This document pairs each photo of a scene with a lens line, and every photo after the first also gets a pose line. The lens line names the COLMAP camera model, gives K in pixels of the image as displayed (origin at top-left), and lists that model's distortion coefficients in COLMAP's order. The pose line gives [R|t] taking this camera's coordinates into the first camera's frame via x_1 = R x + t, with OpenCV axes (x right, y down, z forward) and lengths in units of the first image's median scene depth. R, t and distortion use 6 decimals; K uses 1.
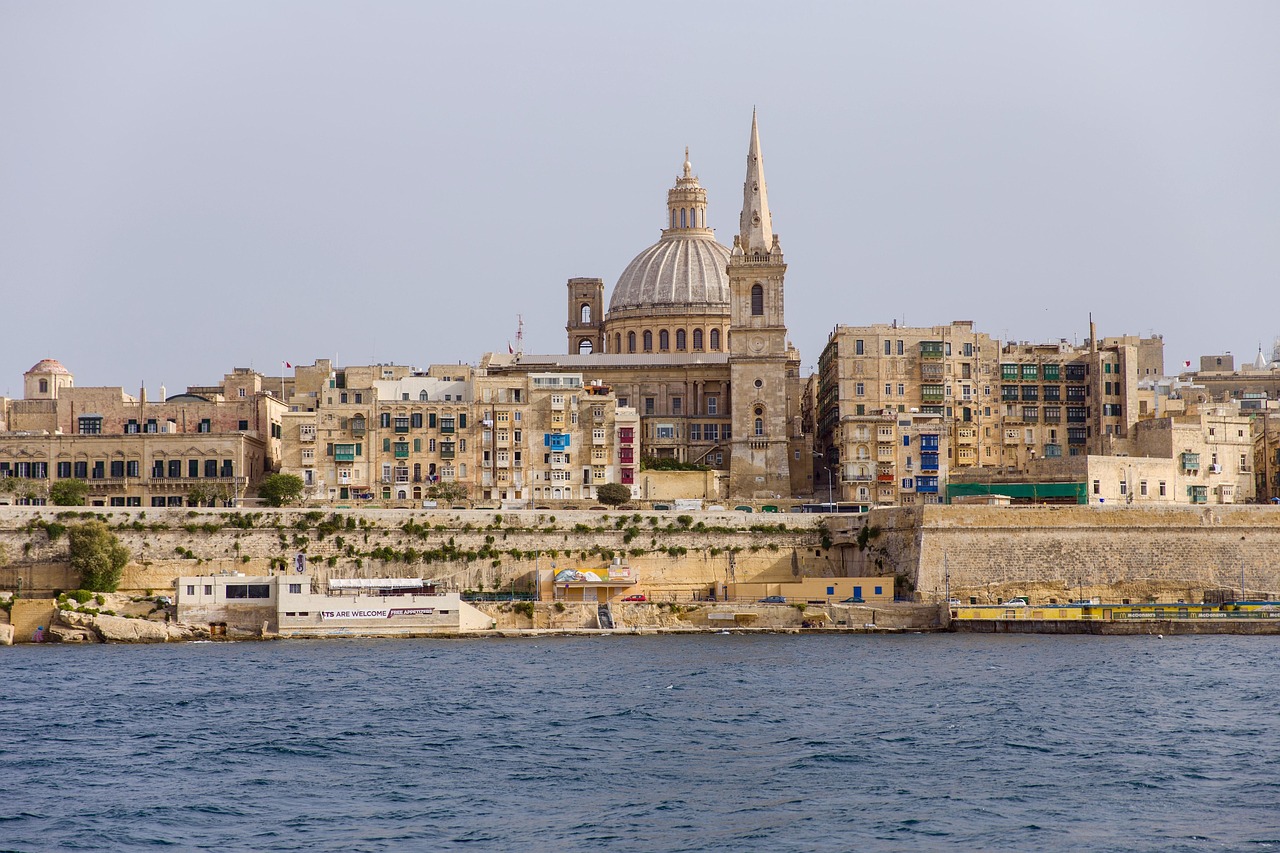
lens RADIAL K [[2547.1, 0, 640.0], [0, 2547.1, 426.5], [0, 0, 1]] dist [0.327649, 0.012426]
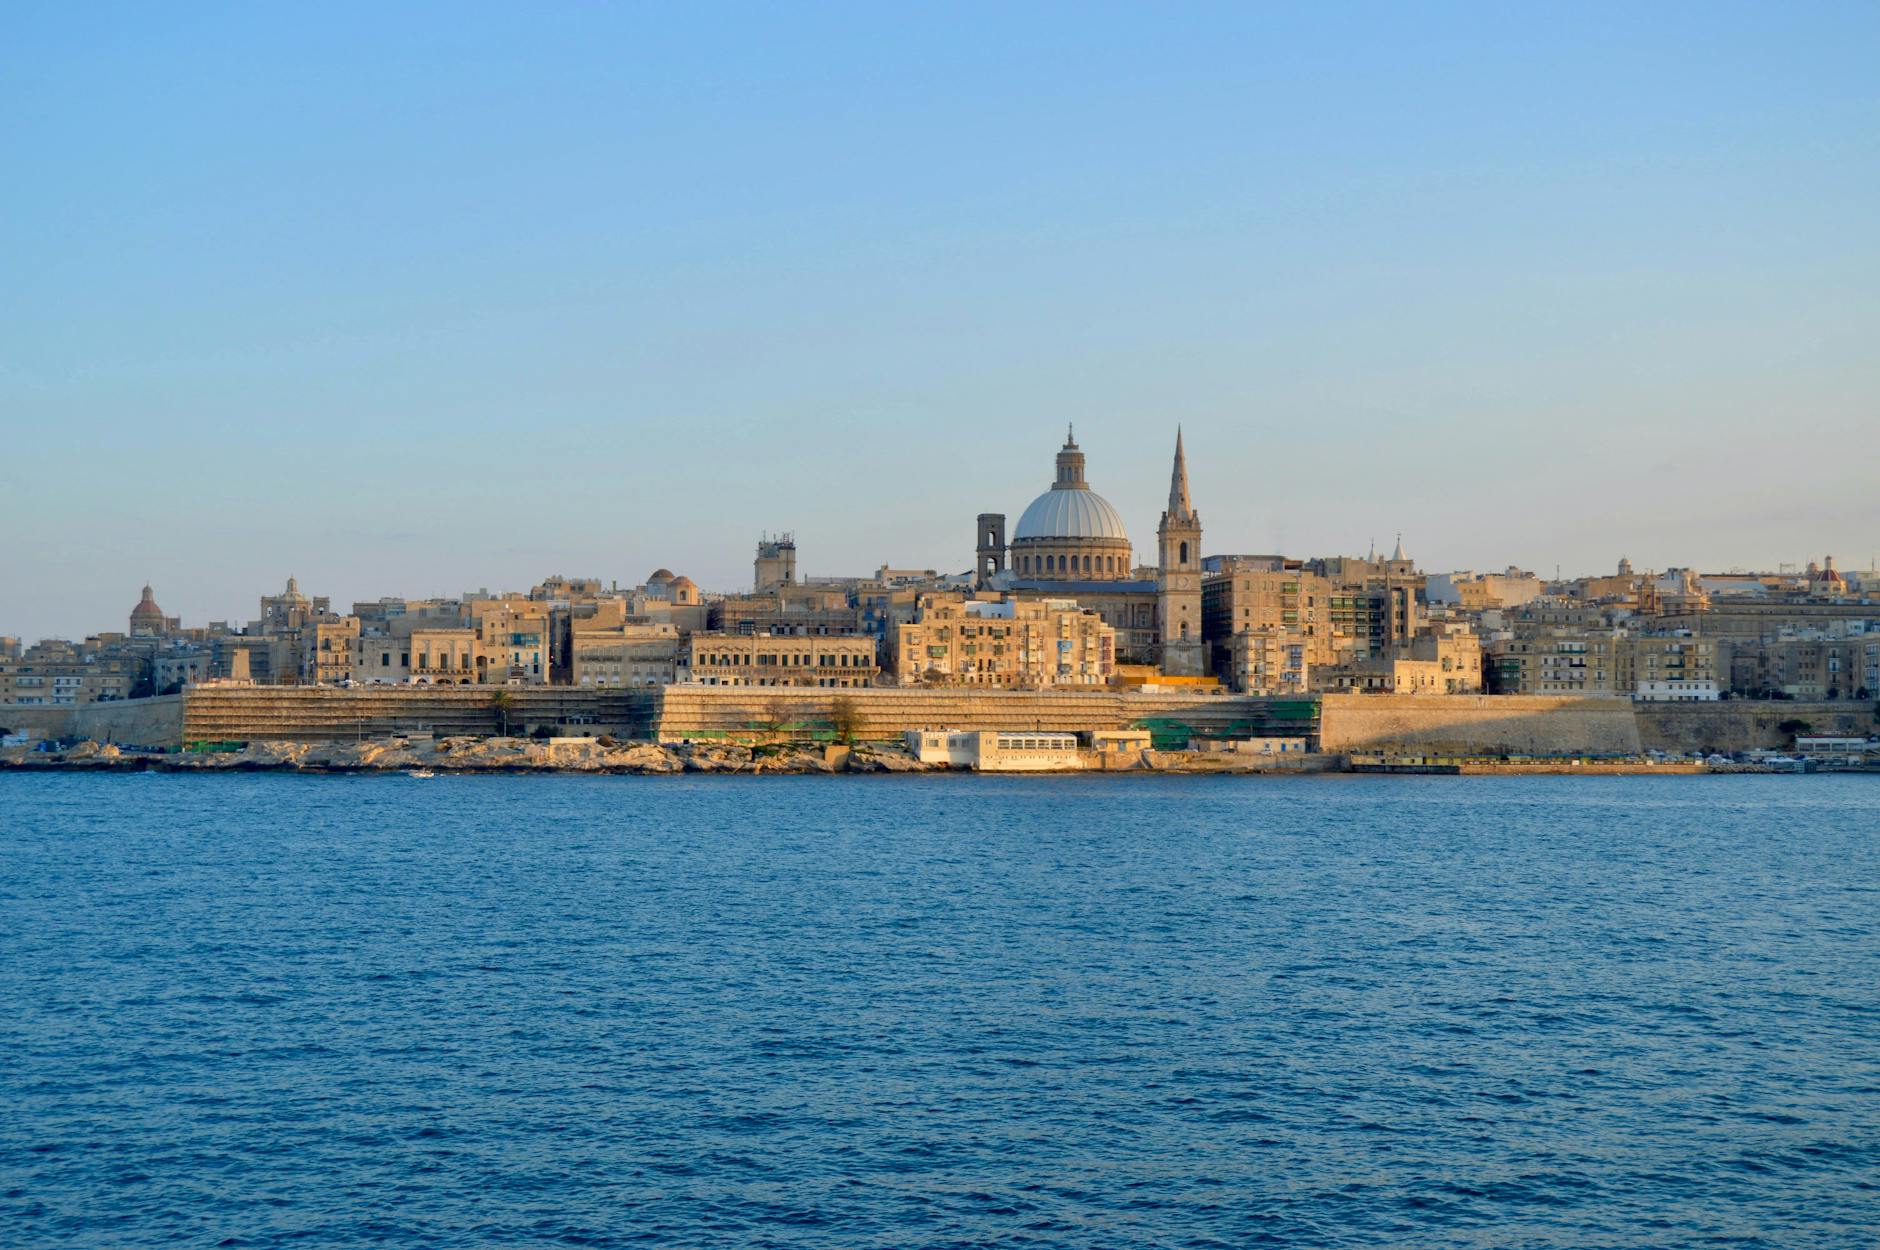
lens RADIAL K [[3741.1, 0, 940.0], [0, 3741.1, 625.0], [0, 0, 1]] dist [0.327649, 0.012426]
pose [[0.970361, 0.016928, 0.241067, -0.635956], [-0.026962, 0.998899, 0.038385, -0.088964], [-0.240152, -0.043747, 0.969749, -1.137384]]
